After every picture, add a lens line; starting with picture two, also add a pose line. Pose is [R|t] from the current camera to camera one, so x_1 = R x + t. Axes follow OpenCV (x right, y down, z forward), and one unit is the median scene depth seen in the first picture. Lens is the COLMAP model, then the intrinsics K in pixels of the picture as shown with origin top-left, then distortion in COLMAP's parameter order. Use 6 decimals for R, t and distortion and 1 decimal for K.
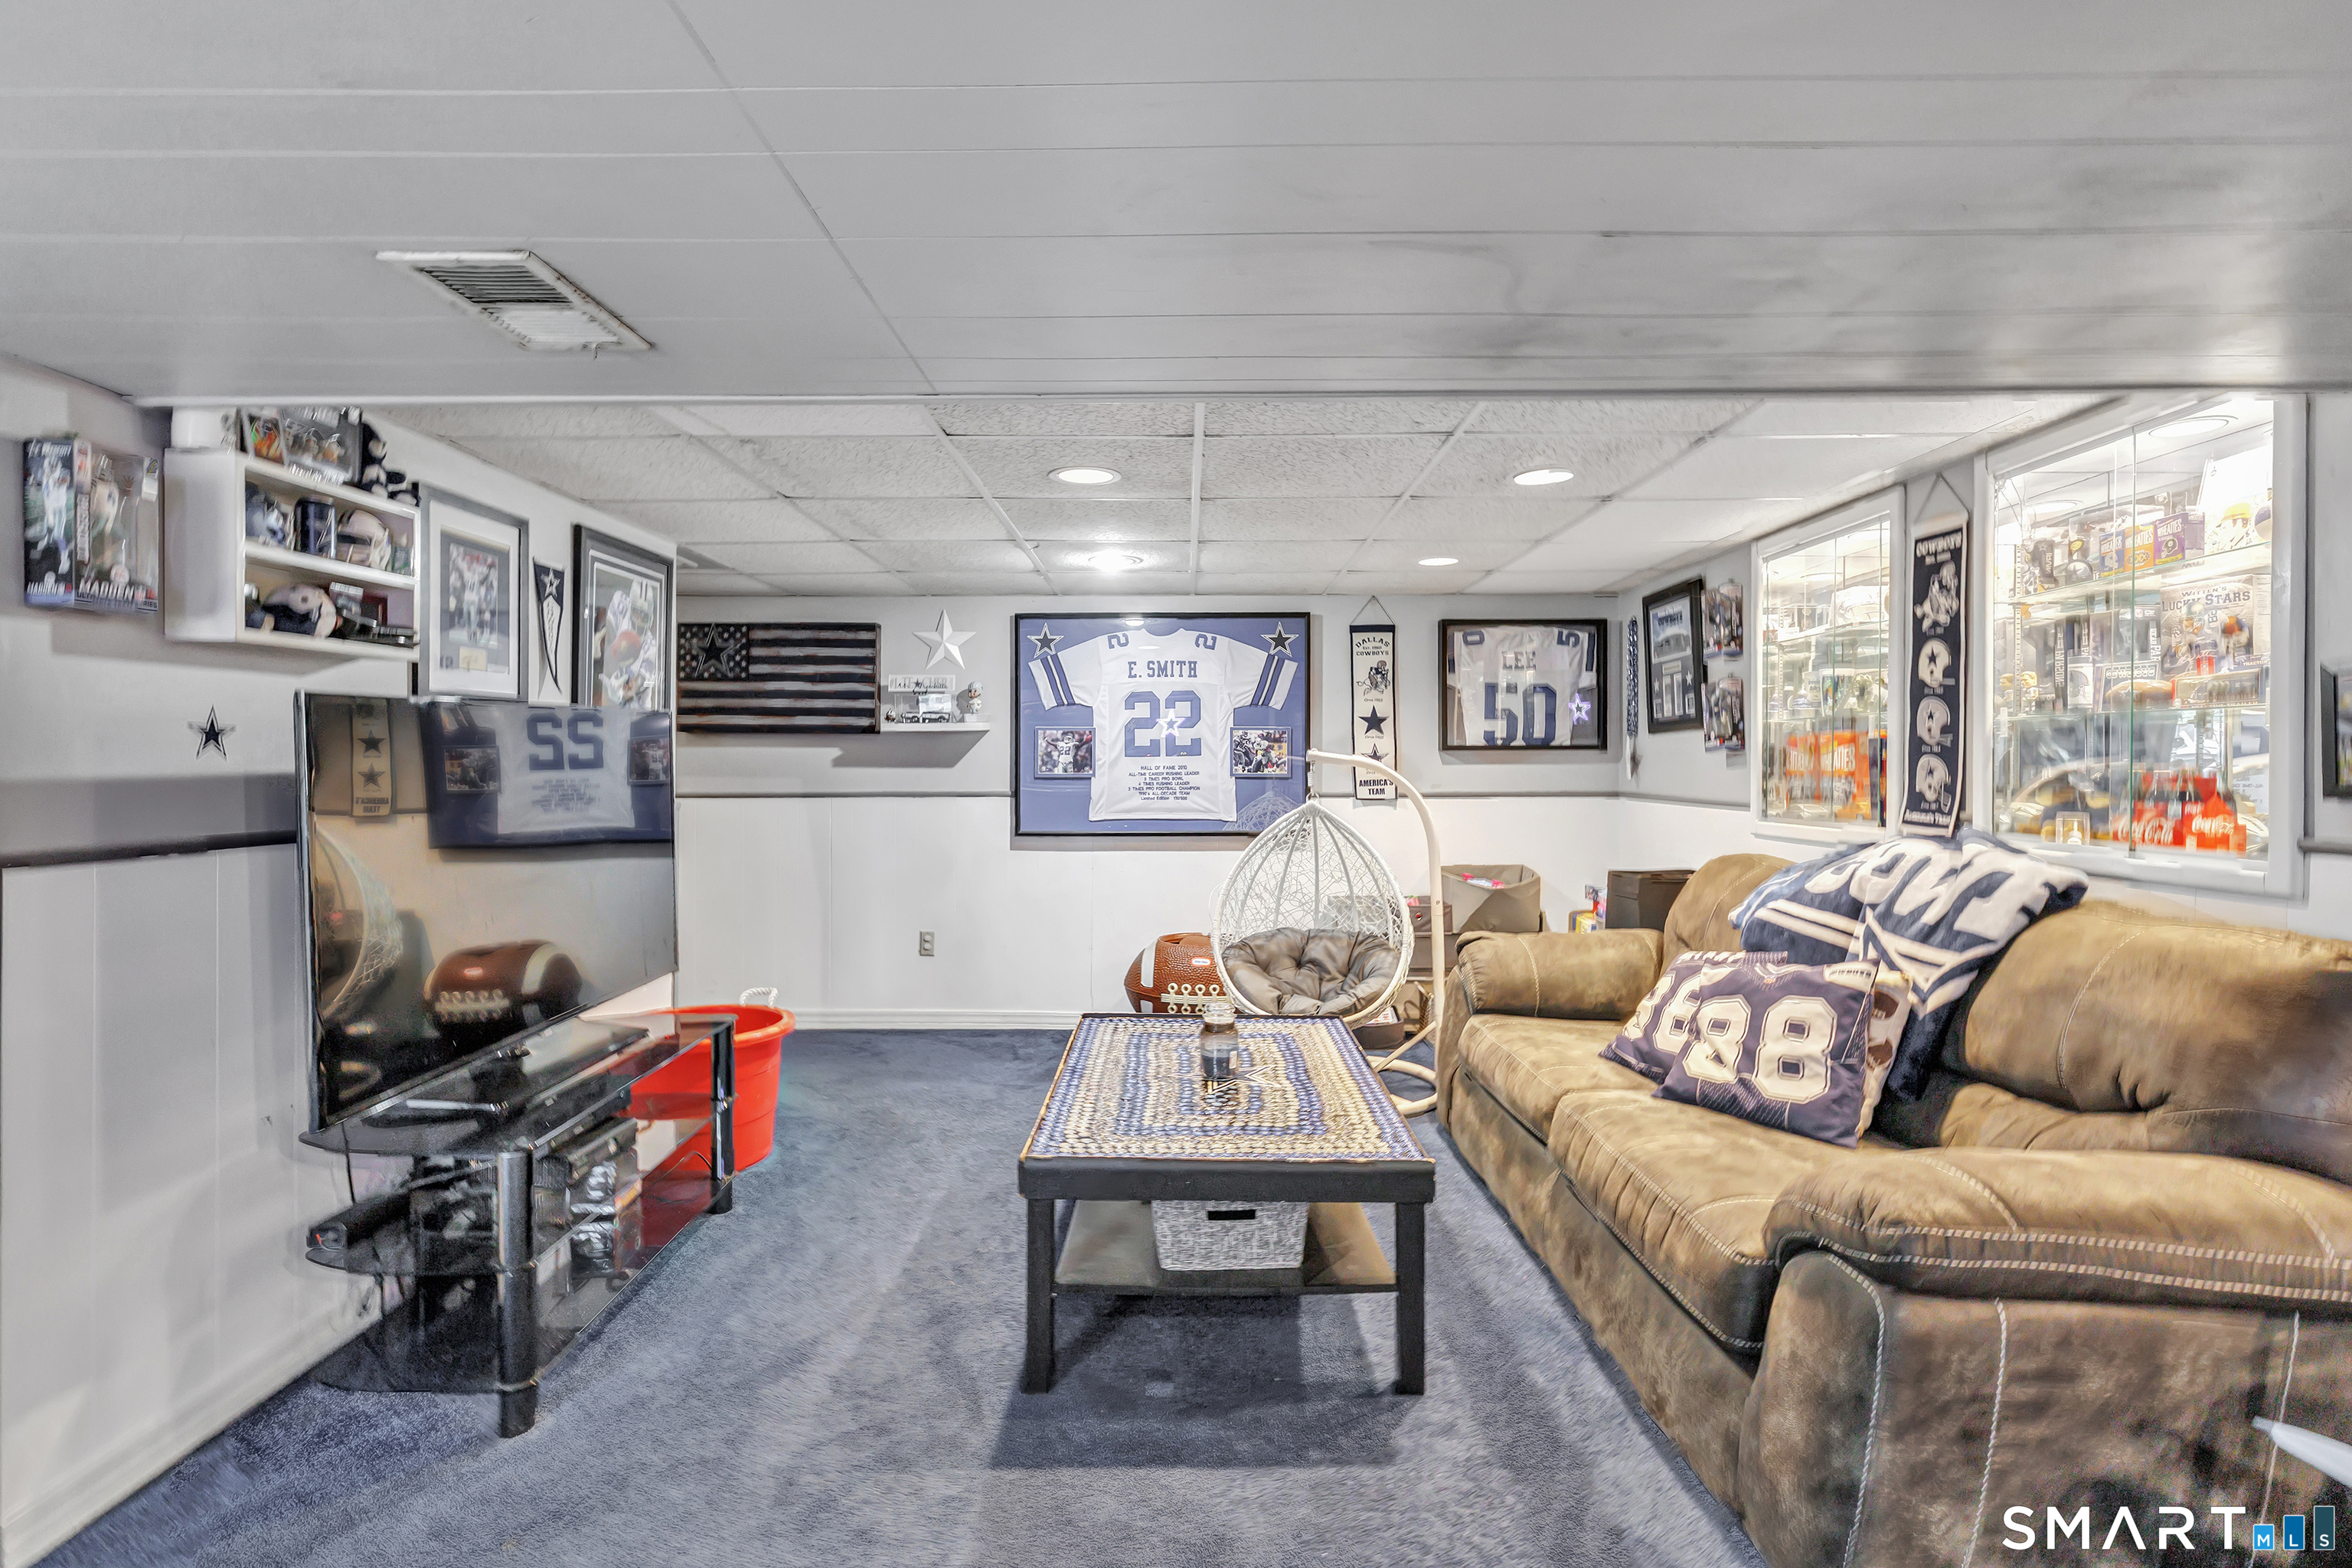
lens RADIAL K [[1081.3, 0, 1169.6], [0, 1081.3, 765.9], [0, 0, 1]] dist [0.000416, 0.000922]
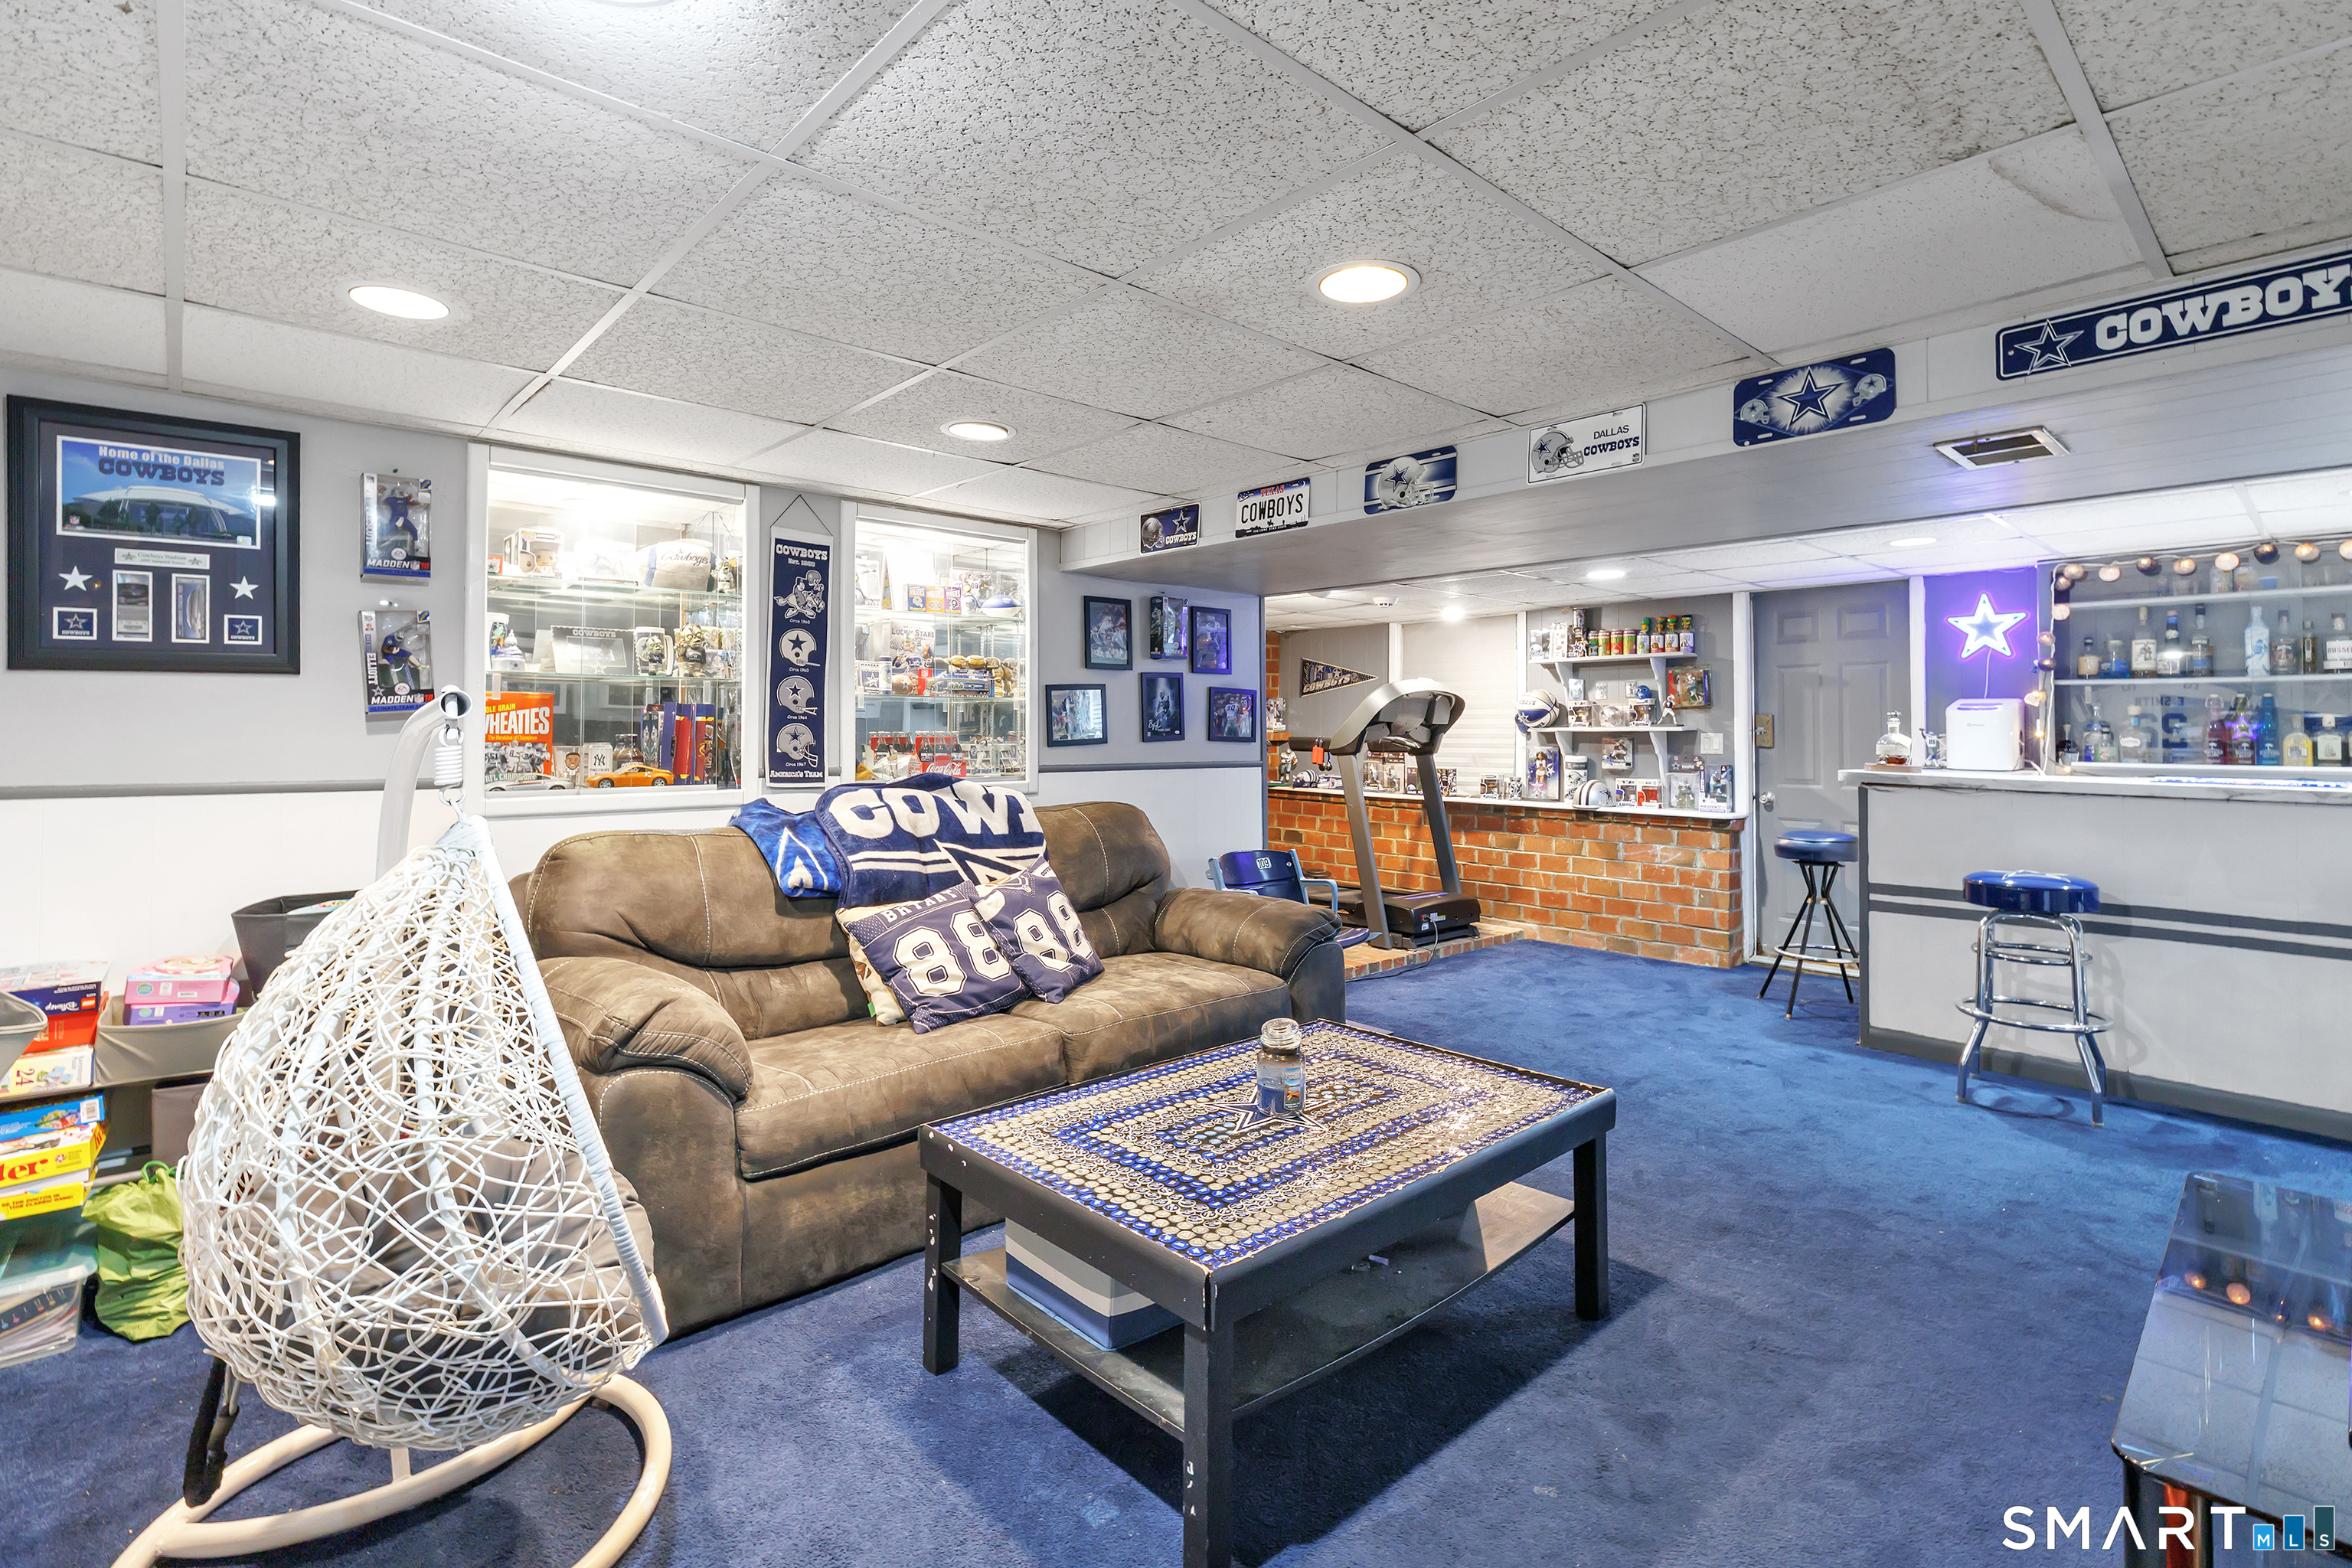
lens RADIAL K [[1081.3, 0, 1158.4], [0, 1081.3, 705.5], [0, 0, 1]] dist [0.000416, 0.000922]
pose [[-0.663628, 0.017976, 0.747847, -0.474982], [-0.000763, 0.999694, -0.024707, 0.000513], [-0.748063, -0.016967, -0.663411, 1.504133]]
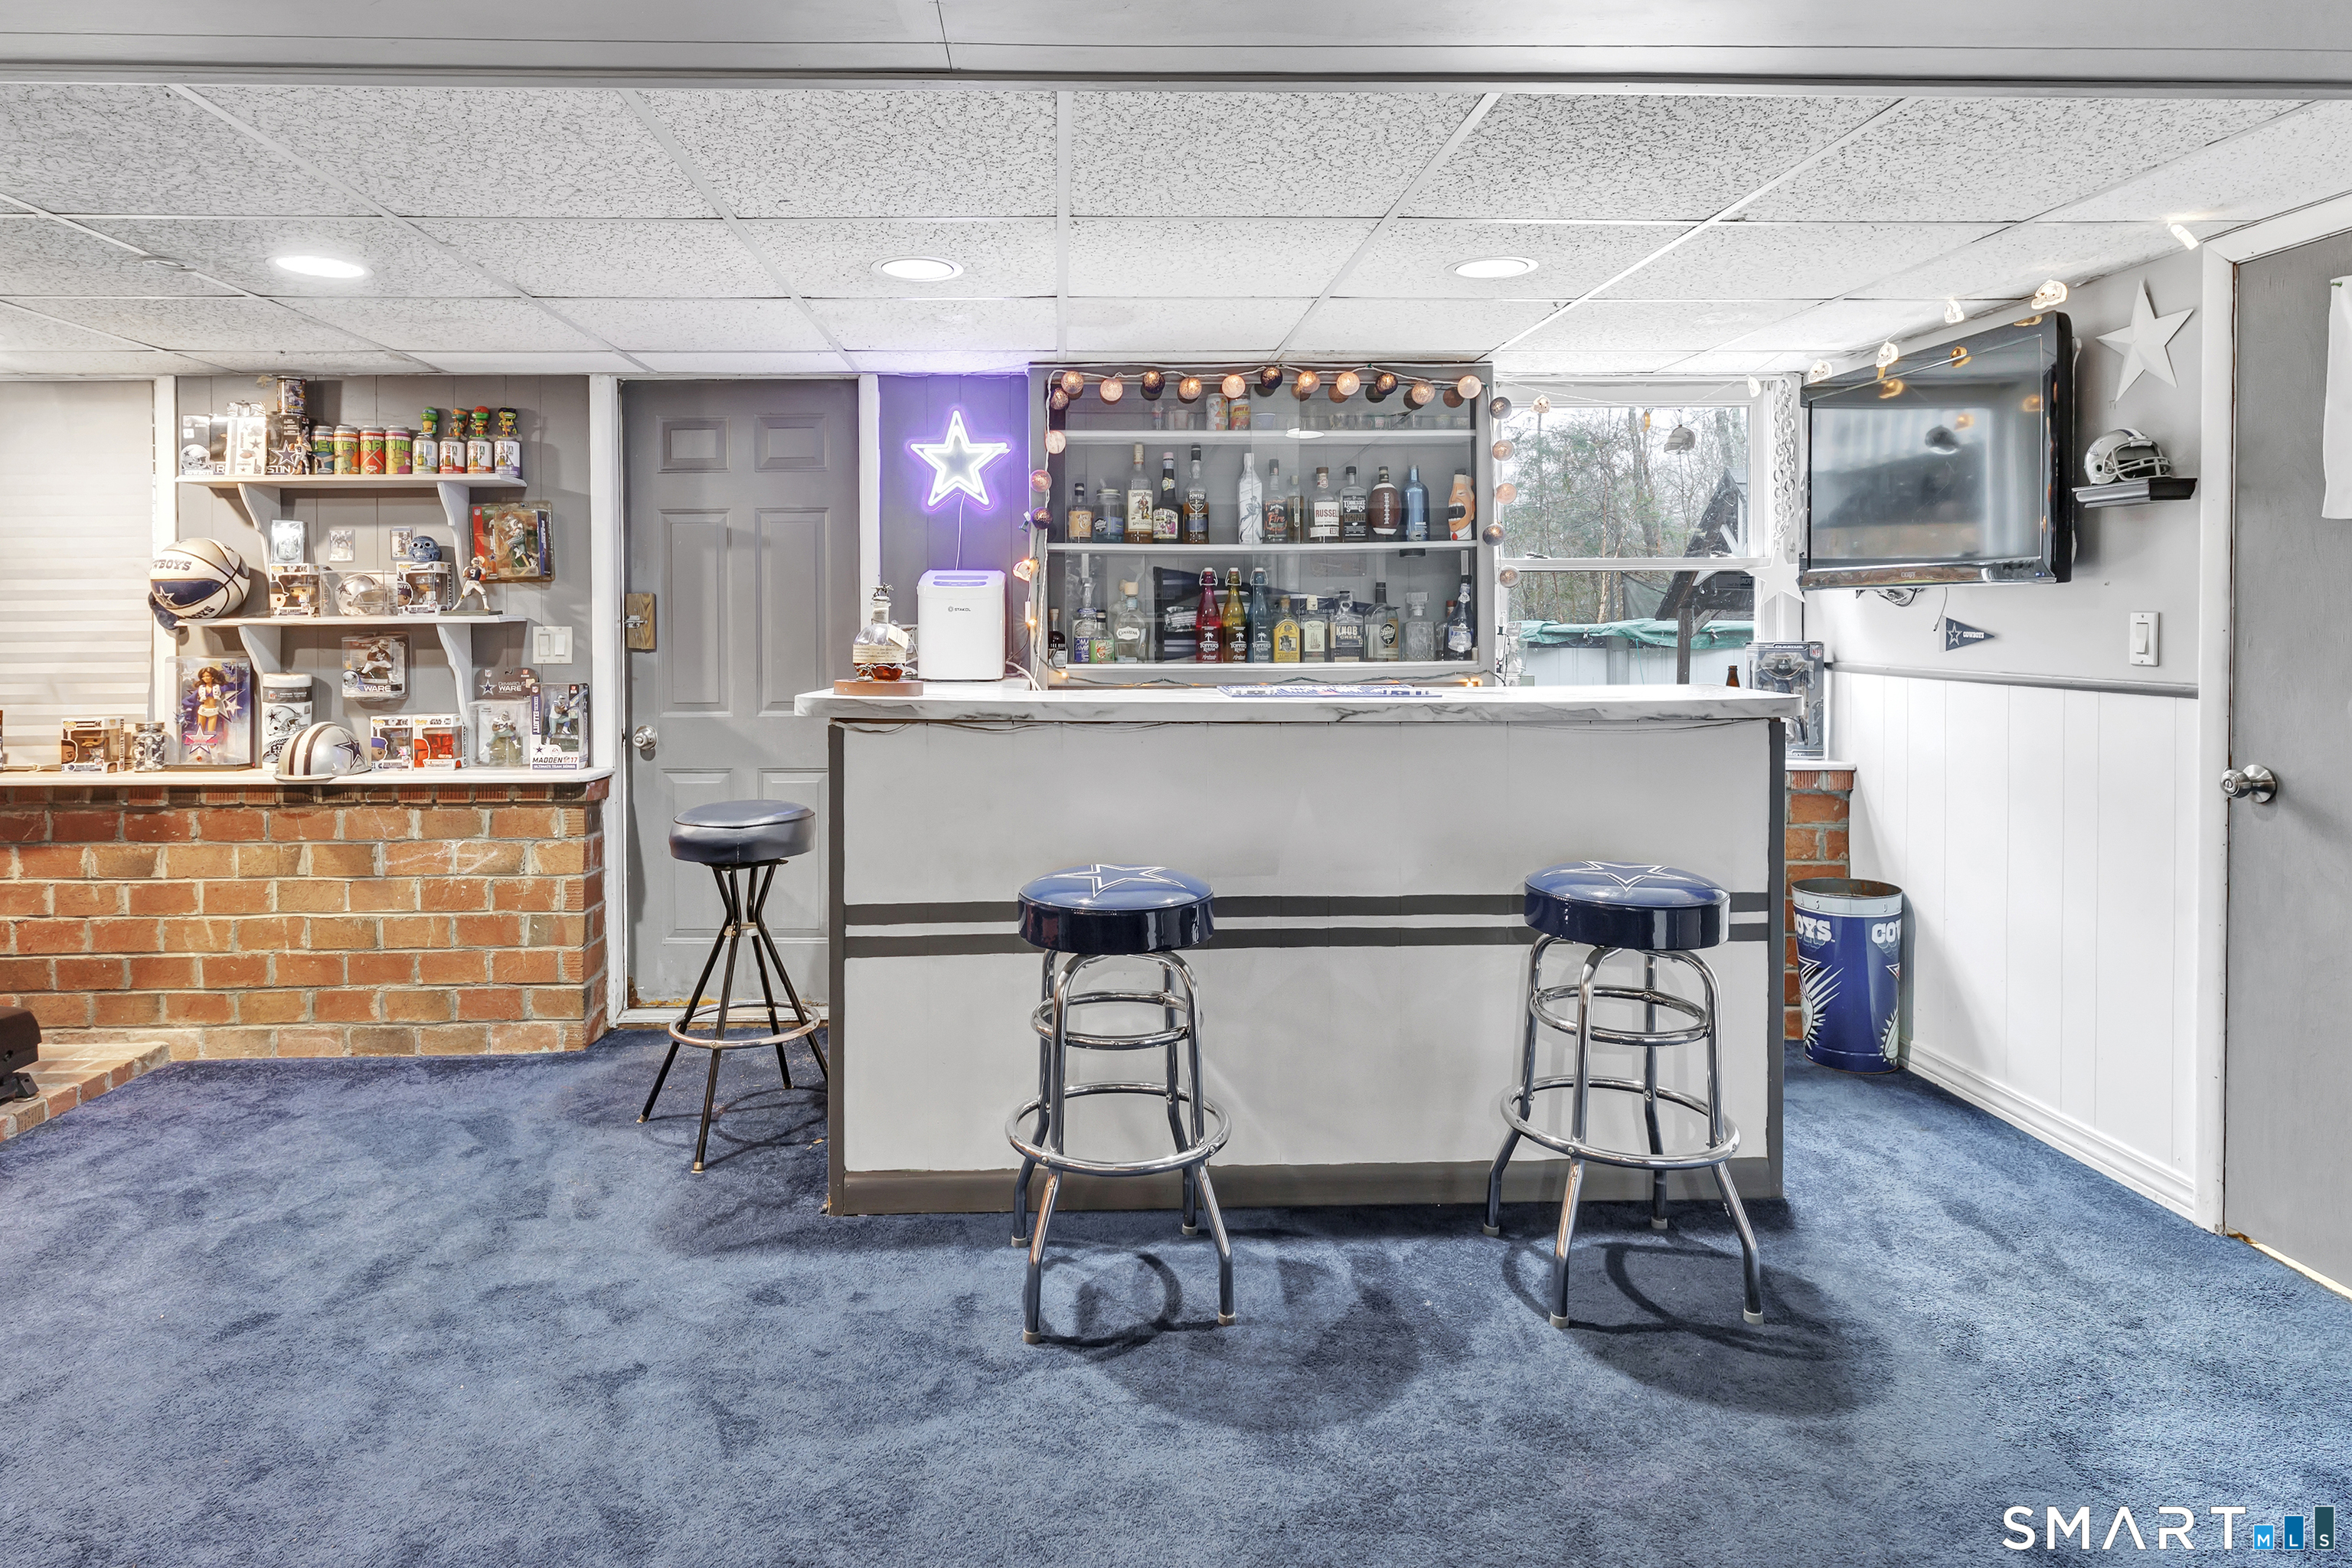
lens RADIAL K [[1266.6, 0, 1110.3], [0, 1266.6, 639.8], [0, 0, 1]] dist [-0.003099, 0.001606]
pose [[-0.998932, 0.008784, -0.045354, -0.165257], [0.008209, 0.999884, 0.012835, 0.003453], [0.045462, 0.012449, -0.998889, 0.721700]]
